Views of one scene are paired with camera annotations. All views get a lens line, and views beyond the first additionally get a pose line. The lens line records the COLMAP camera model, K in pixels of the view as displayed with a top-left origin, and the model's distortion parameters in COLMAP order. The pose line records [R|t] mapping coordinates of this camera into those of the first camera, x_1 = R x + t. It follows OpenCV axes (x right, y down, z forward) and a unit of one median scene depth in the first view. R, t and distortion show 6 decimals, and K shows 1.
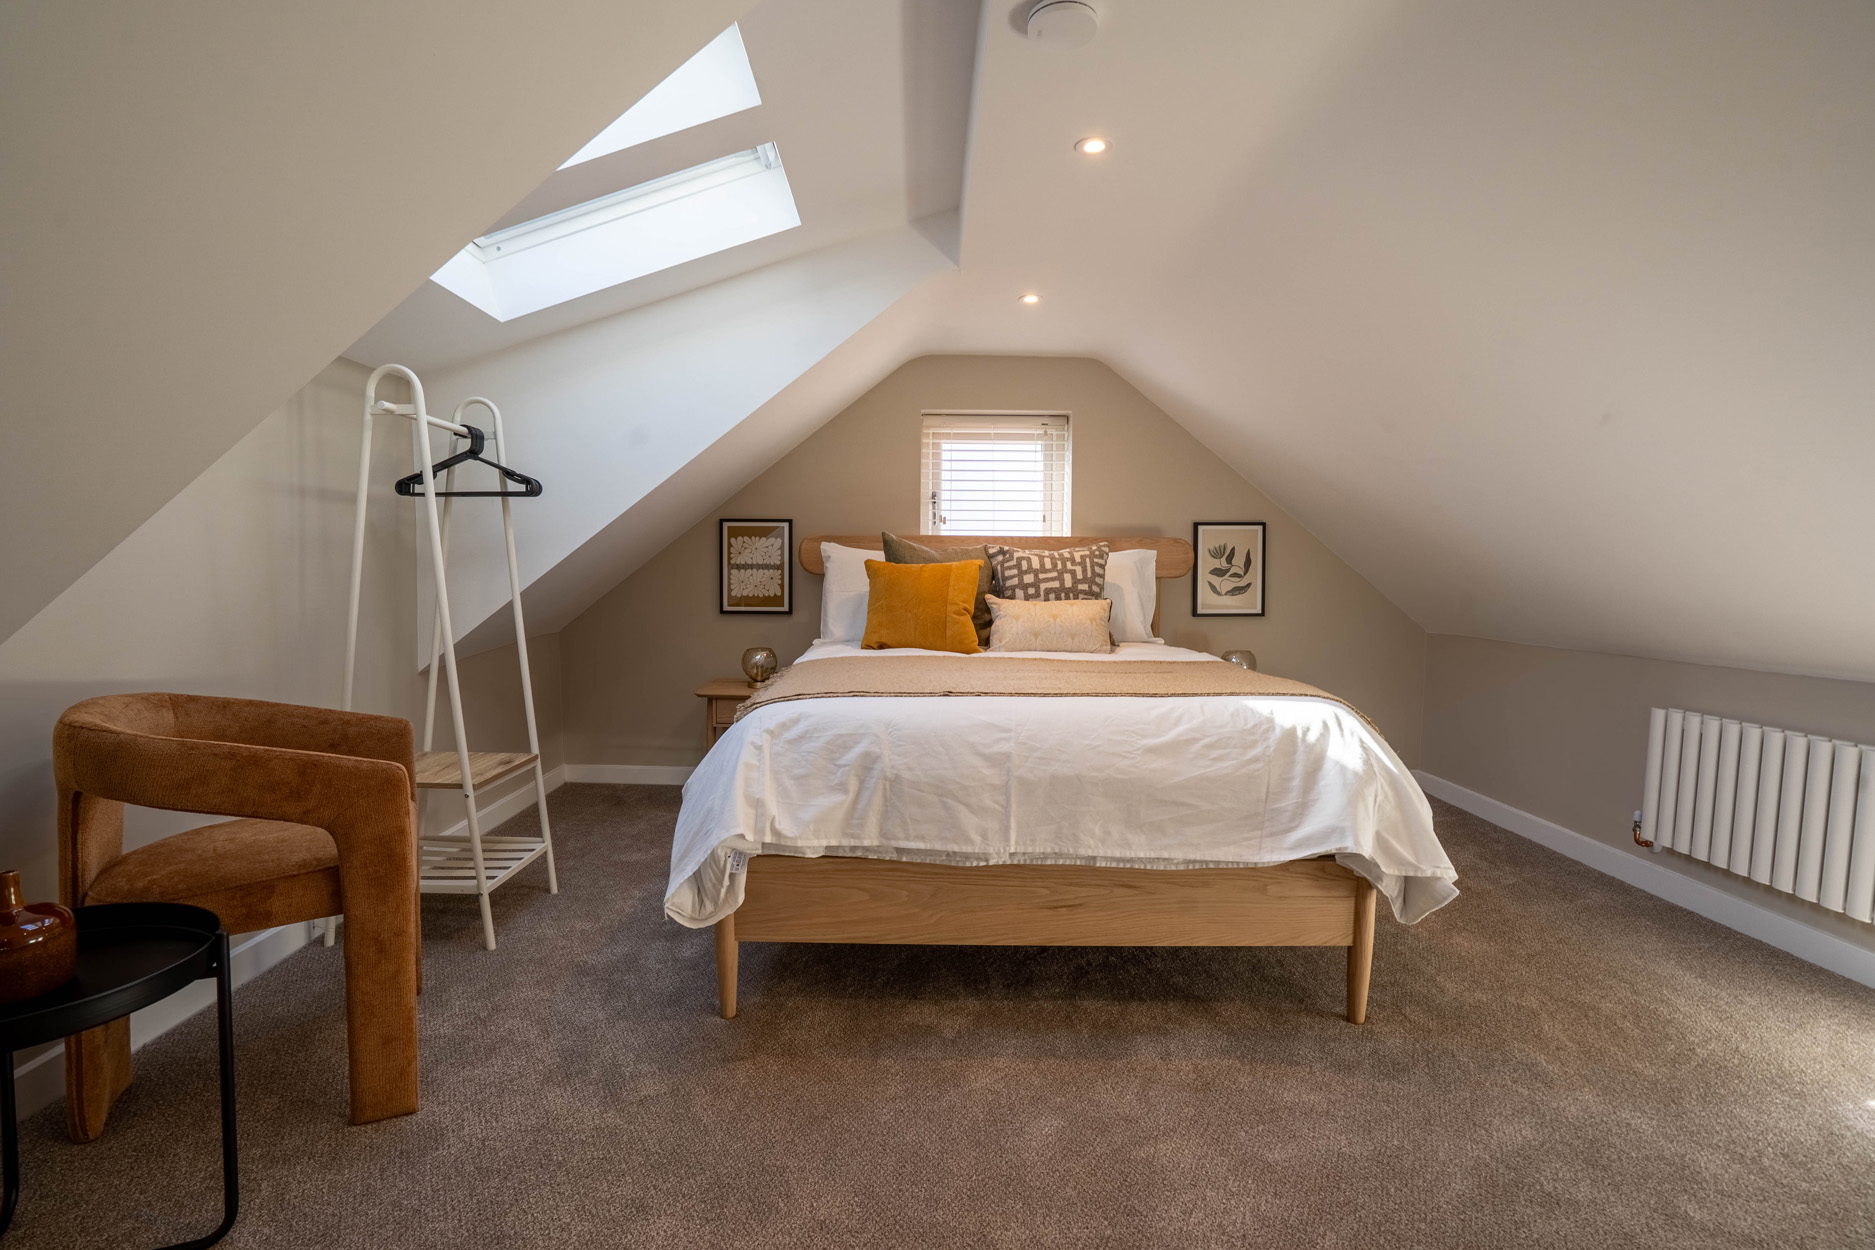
lens RADIAL K [[892.4, 0, 933.1], [0, 892.4, 618.4], [0, 0, 1]] dist [-0.050558, 0.012660]
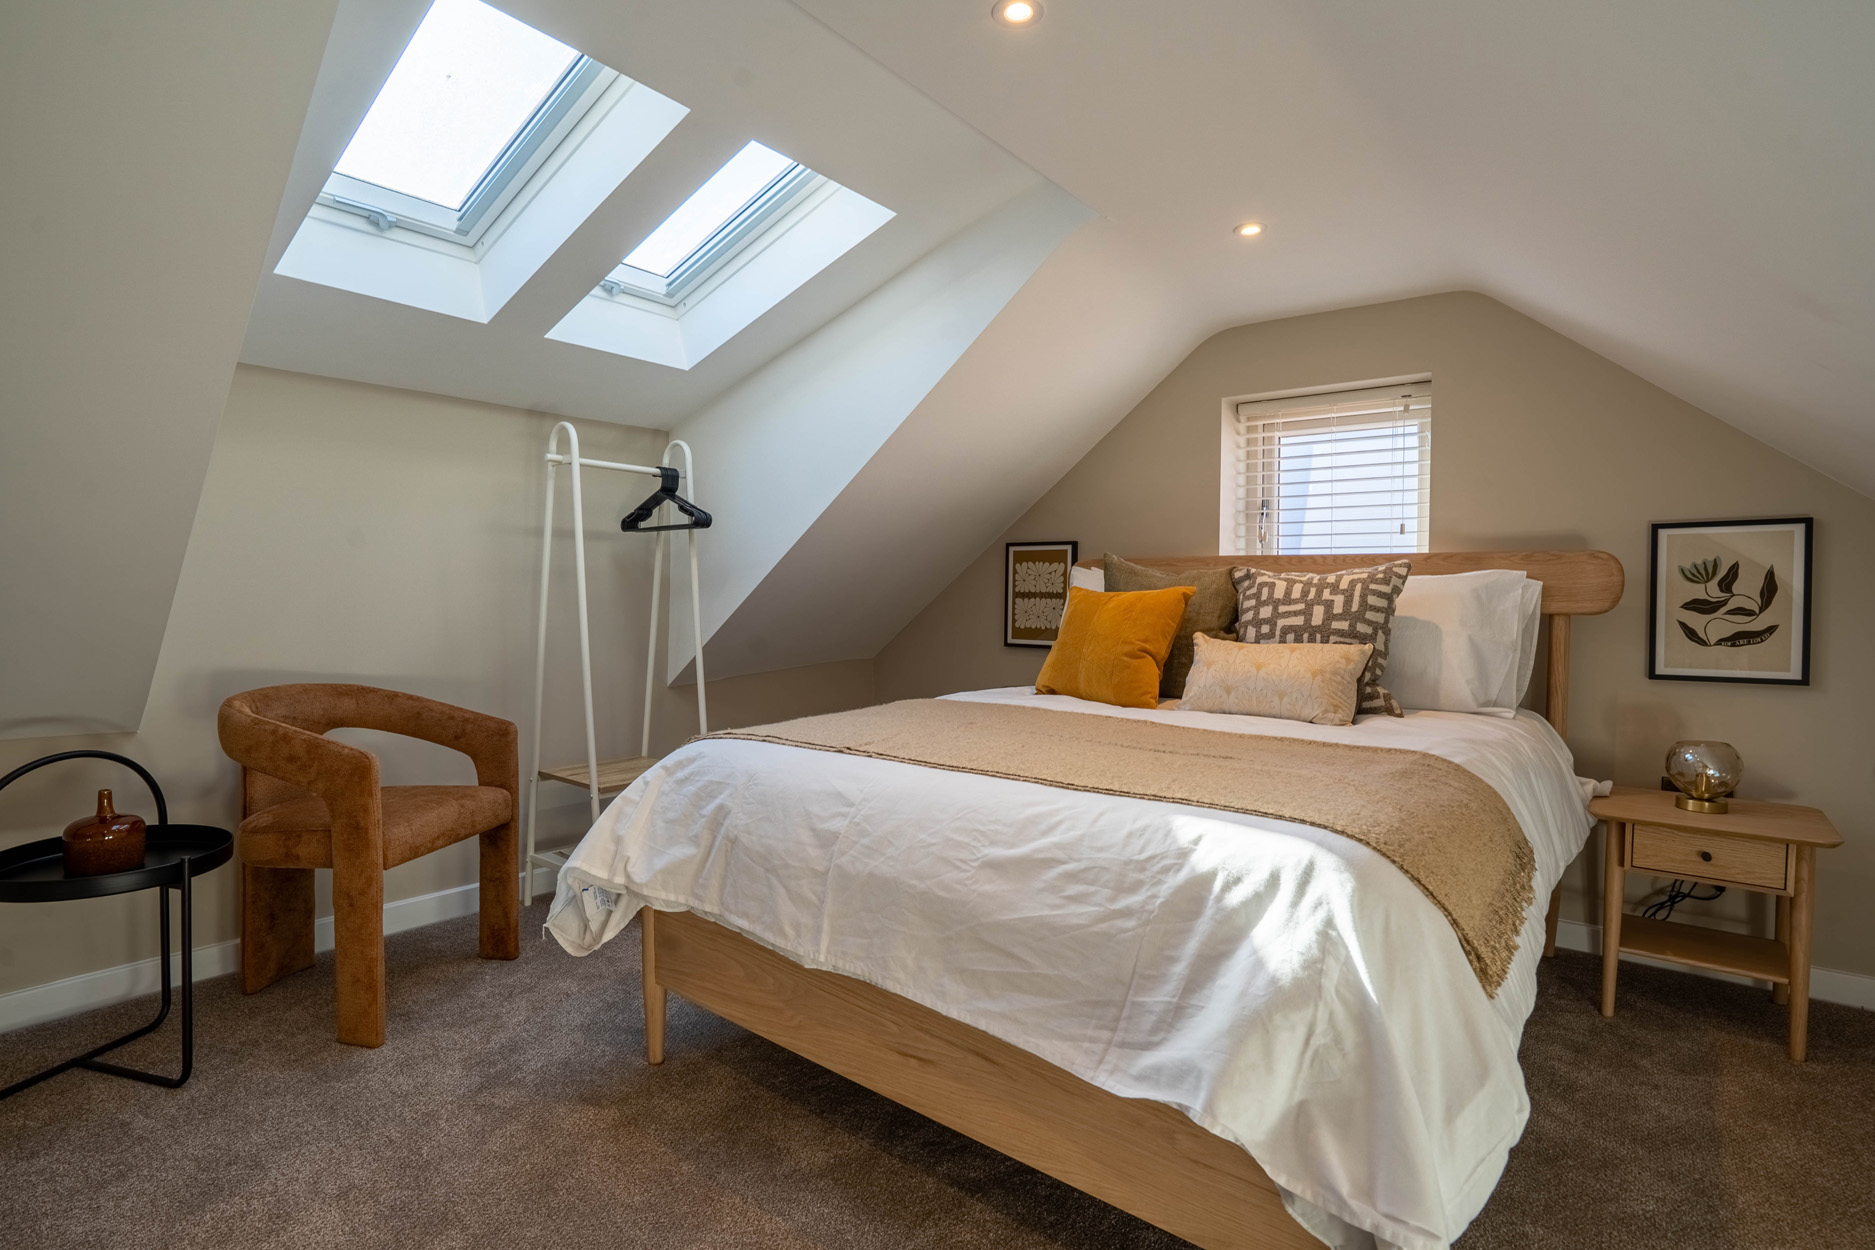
lens RADIAL K [[941.5, 0, 931.8], [0, 941.5, 615.2], [0, 0, 1]] dist [-0.030772, 0.000085]
pose [[0.762515, 0.015866, -0.646777, 0.499663], [-0.040359, 0.998919, -0.023077, -0.017310], [0.645711, 0.043700, 0.762330, 0.309888]]
